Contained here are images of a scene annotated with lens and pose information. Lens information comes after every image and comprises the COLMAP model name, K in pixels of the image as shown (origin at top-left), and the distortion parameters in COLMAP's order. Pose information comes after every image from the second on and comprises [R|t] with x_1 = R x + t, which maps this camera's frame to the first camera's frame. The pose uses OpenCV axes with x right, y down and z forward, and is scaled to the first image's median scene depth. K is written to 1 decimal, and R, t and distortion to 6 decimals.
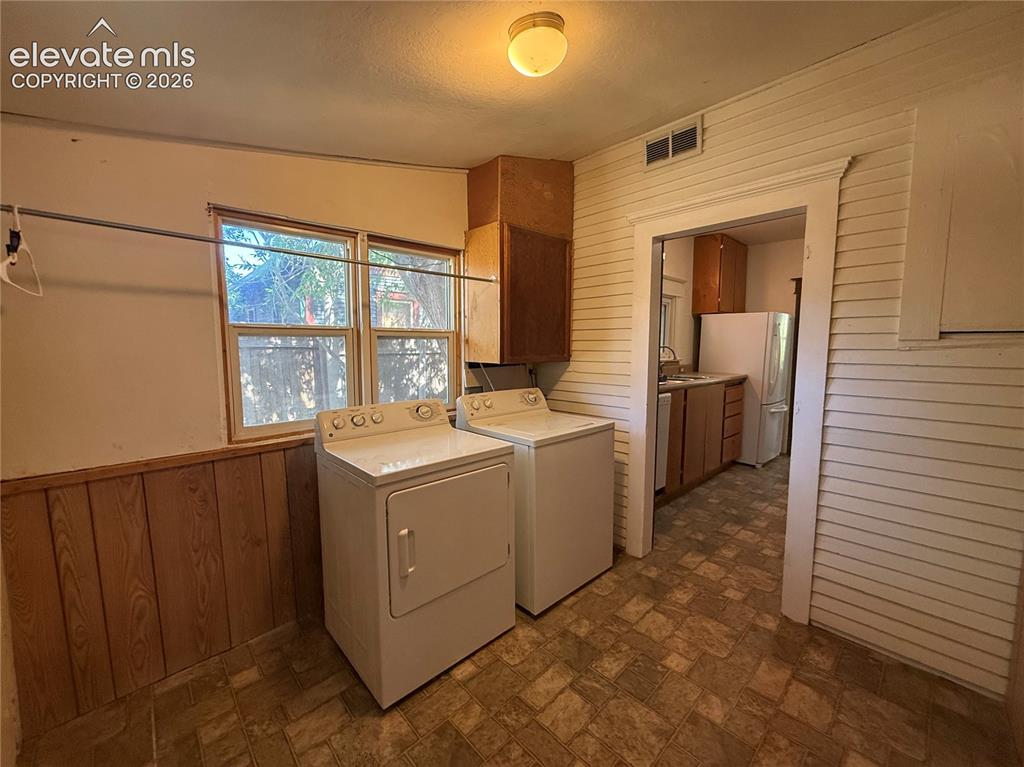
lens RADIAL K [[408.6, 0, 510.8], [0, 408.6, 387.7], [0, 0, 1]] dist [0.002518, 0.000185]
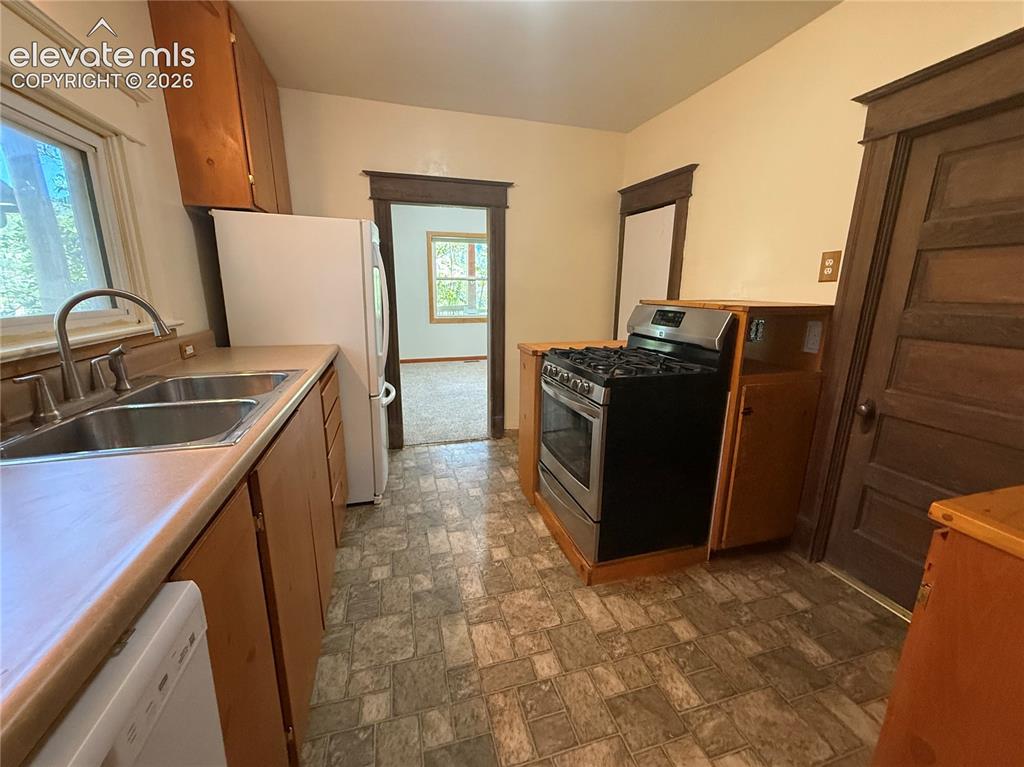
lens RADIAL K [[408.6, 0, 511.0], [0, 408.6, 382.1], [0, 0, 1]] dist [0.002518, 0.000185]
pose [[0.463619, -0.201903, 0.862724, 0.232179], [0.081936, 0.979288, 0.185151, -0.064284], [-0.882238, -0.015151, 0.470560, 0.578387]]
